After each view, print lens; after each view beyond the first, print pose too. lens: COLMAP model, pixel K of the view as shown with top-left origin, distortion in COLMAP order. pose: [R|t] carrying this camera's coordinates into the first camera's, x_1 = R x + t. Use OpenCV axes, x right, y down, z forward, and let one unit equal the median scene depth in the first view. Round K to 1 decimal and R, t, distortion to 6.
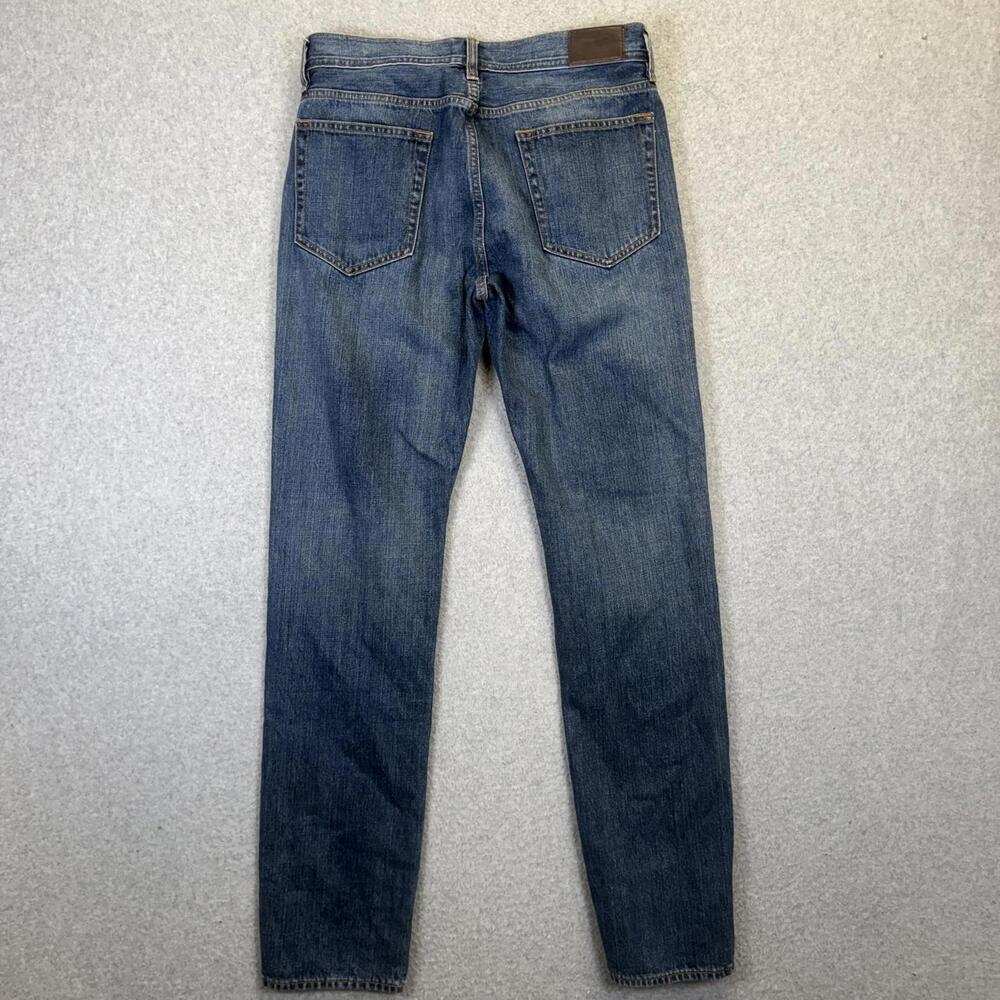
lens RADIAL K [[927.2, 0, 500.8], [0, 927.2, 518.9], [0, 0, 1]] dist [0.127362, -0.252521]
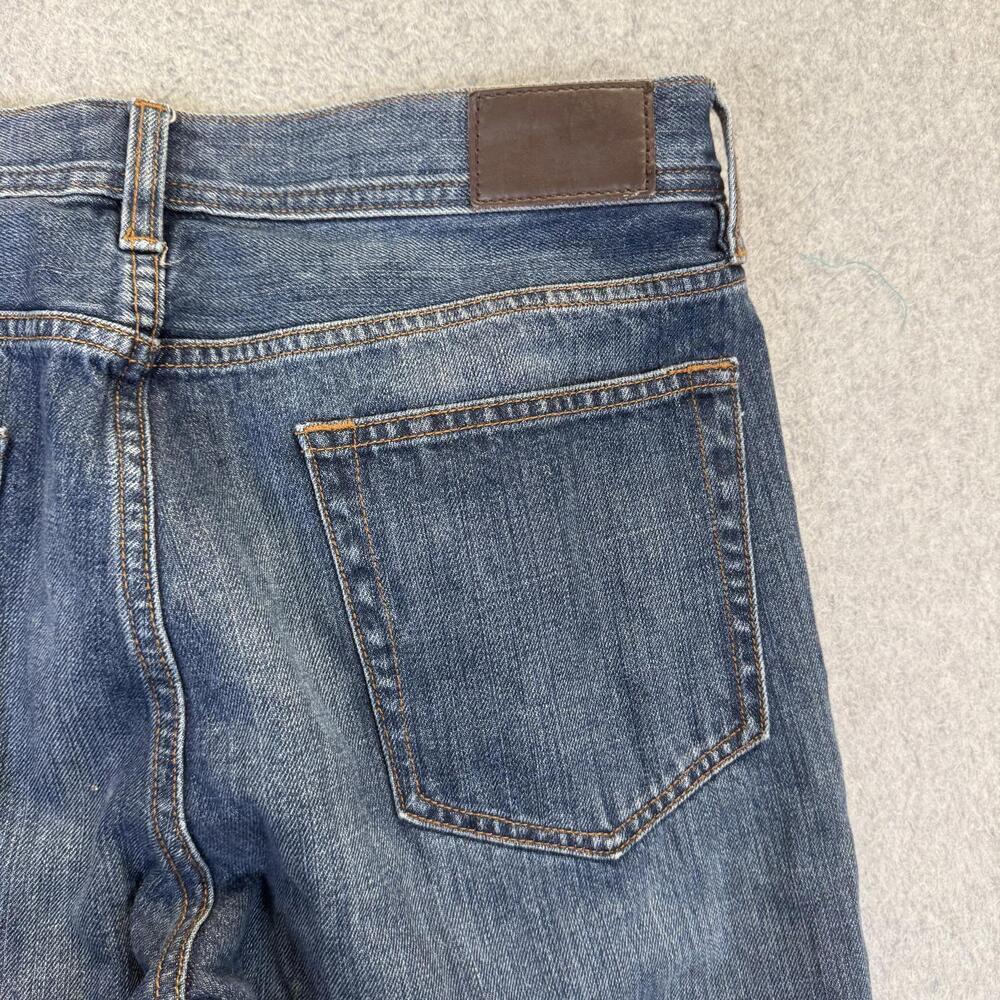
lens RADIAL K [[927.2, 0, 500.8], [0, 927.2, 518.9], [0, 0, 1]] dist [0.127362, -0.252521]
pose [[0.993614, -0.016270, 0.111651, 0.045145], [0.017123, 0.999831, -0.006689, -0.370067], [-0.111524, 0.008558, 0.993725, 0.682482]]
